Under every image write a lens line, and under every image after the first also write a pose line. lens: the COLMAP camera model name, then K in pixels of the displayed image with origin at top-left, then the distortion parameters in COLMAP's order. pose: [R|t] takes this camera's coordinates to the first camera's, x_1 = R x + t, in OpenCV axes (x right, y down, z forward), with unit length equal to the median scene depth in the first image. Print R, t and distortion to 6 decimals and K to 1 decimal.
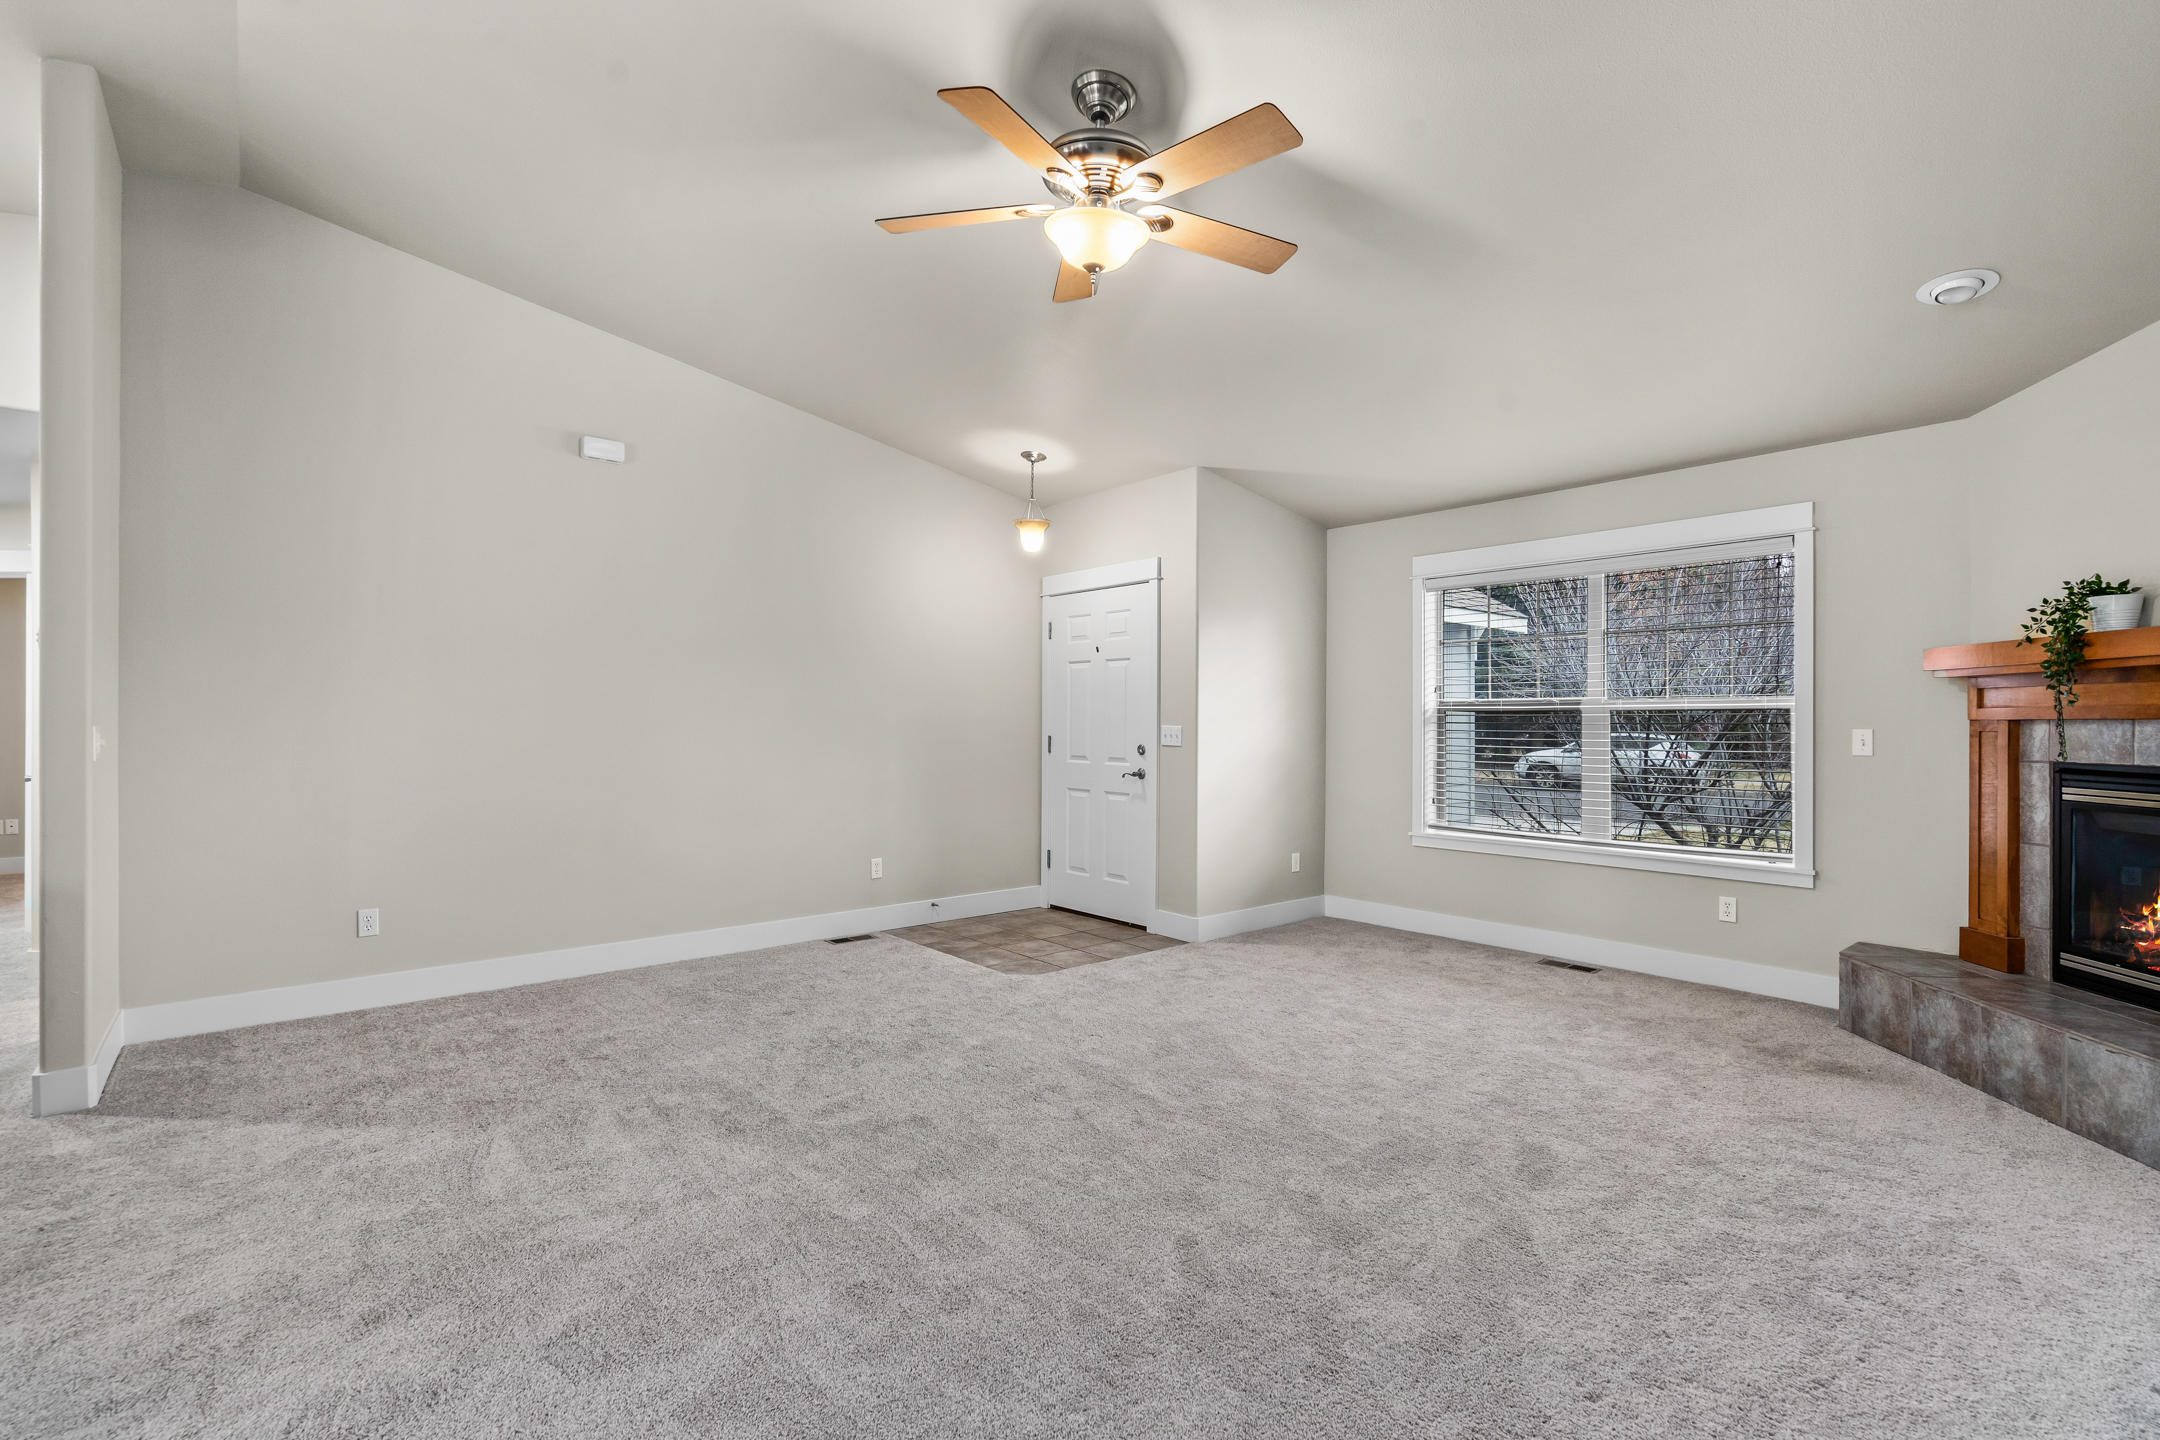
lens RADIAL K [[970.1, 0, 1076.6], [0, 970.1, 727.0], [0, 0, 1]] dist [-0.001932, -0.000225]
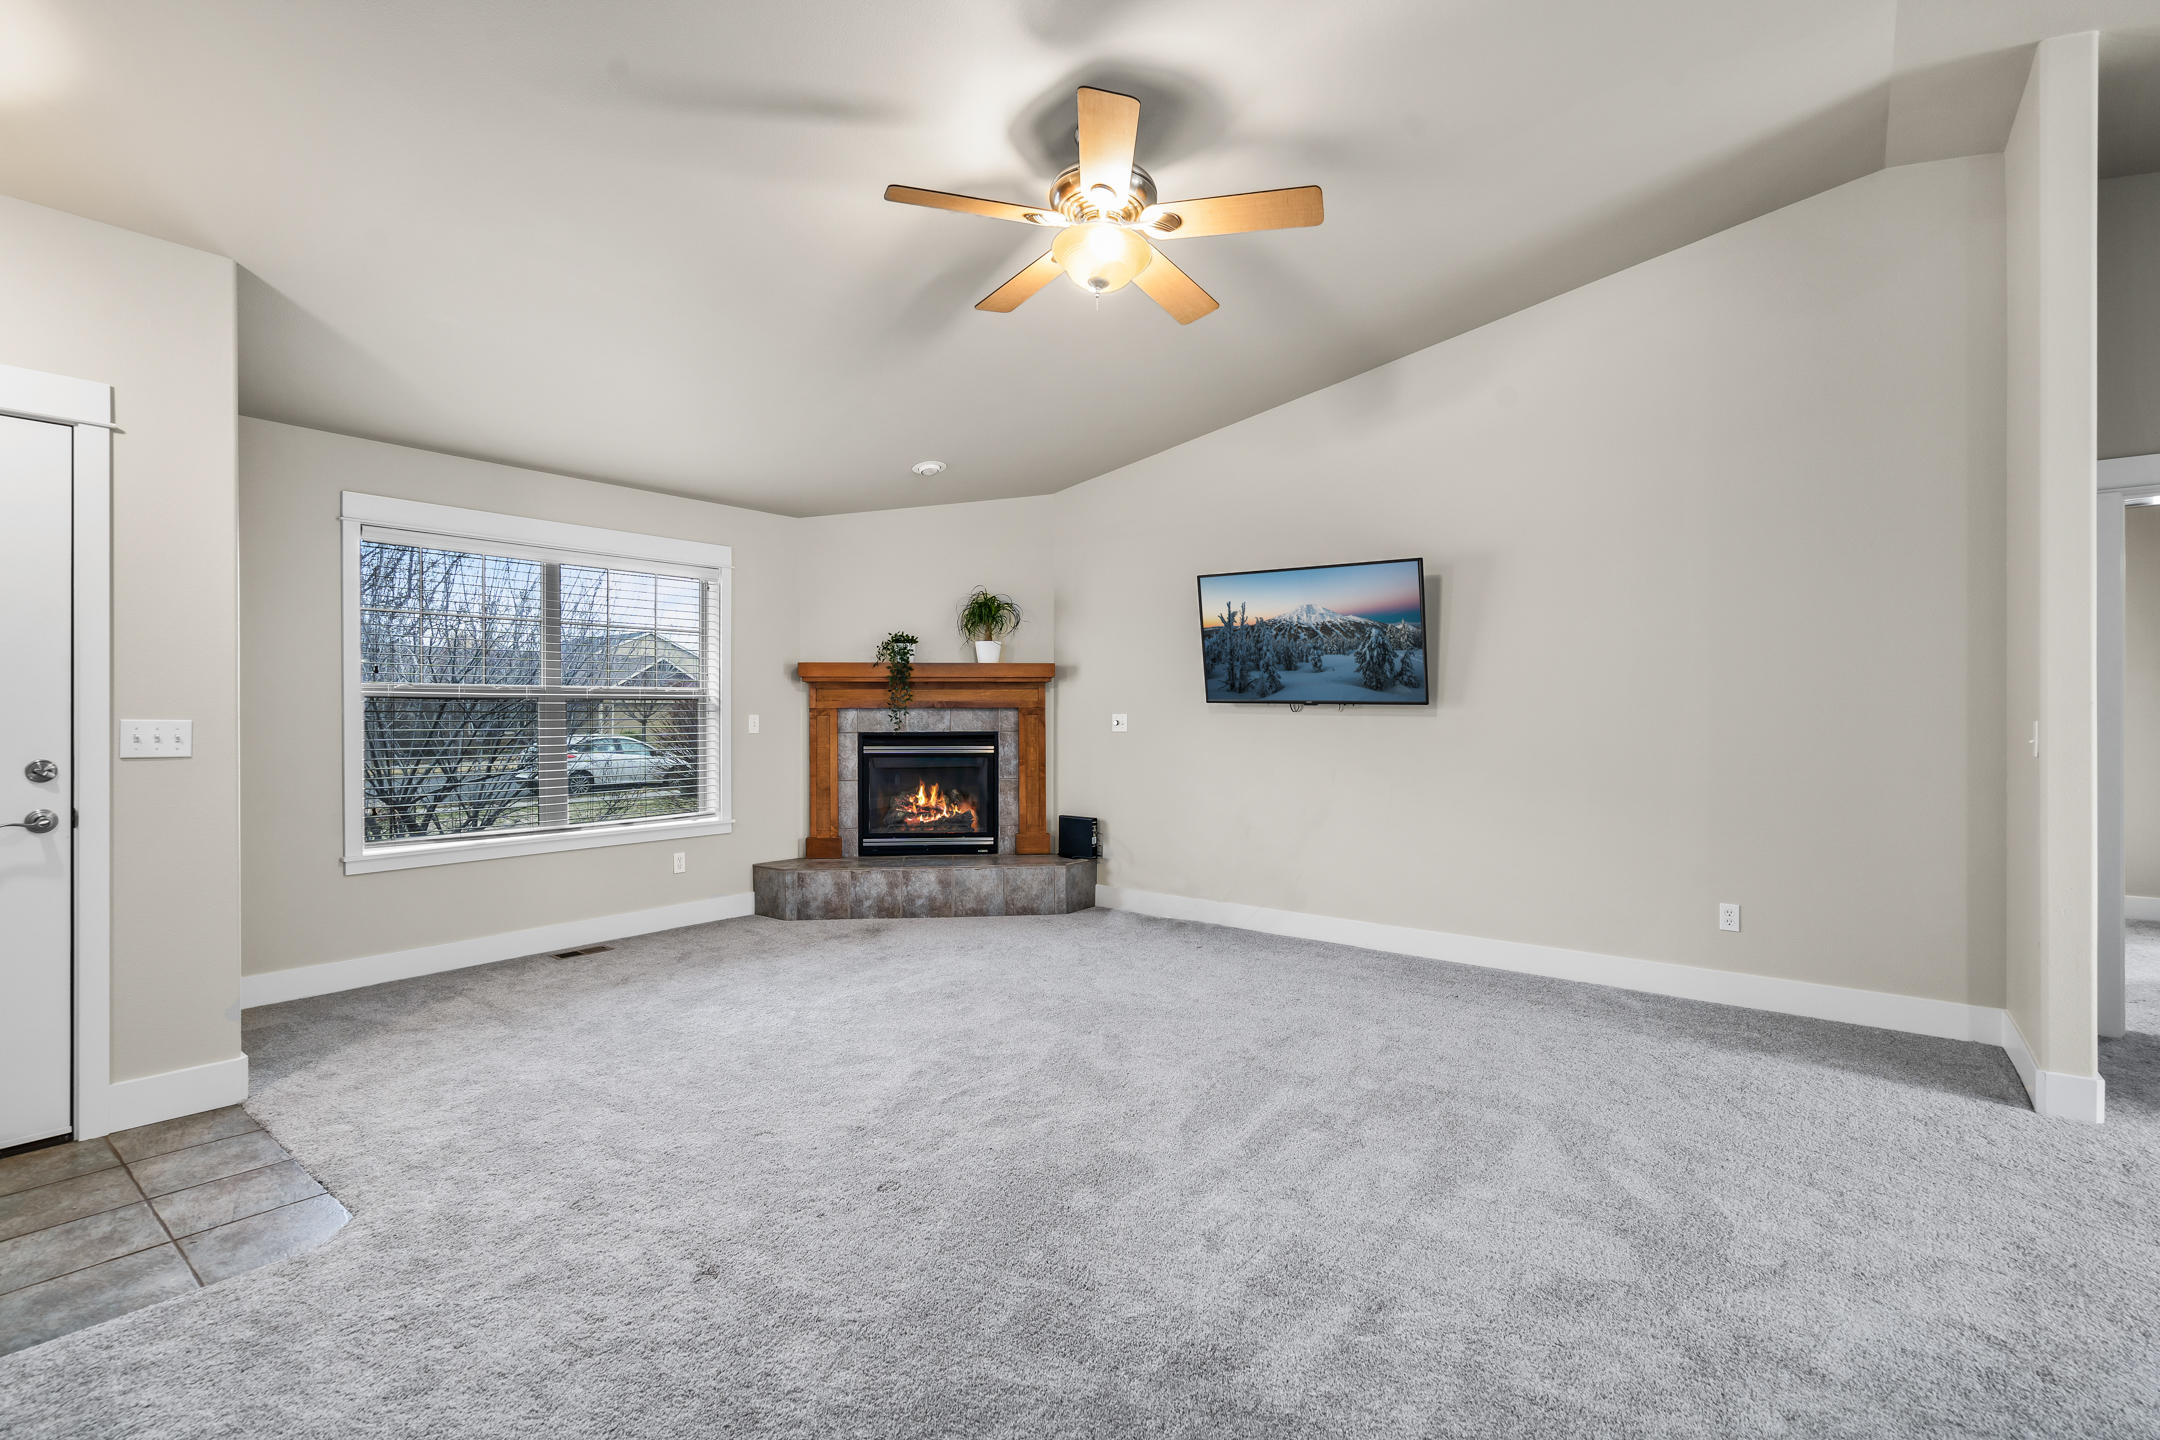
lens RADIAL K [[986.7, 0, 1049.5], [0, 986.7, 712.1], [0, 0, 1]] dist [-0.003044, -0.000478]
pose [[-0.190359, -0.006232, 0.981695, -0.554026], [0.003032, 0.999971, 0.006936, -0.008450], [-0.981710, 0.004297, -0.190334, 0.670862]]
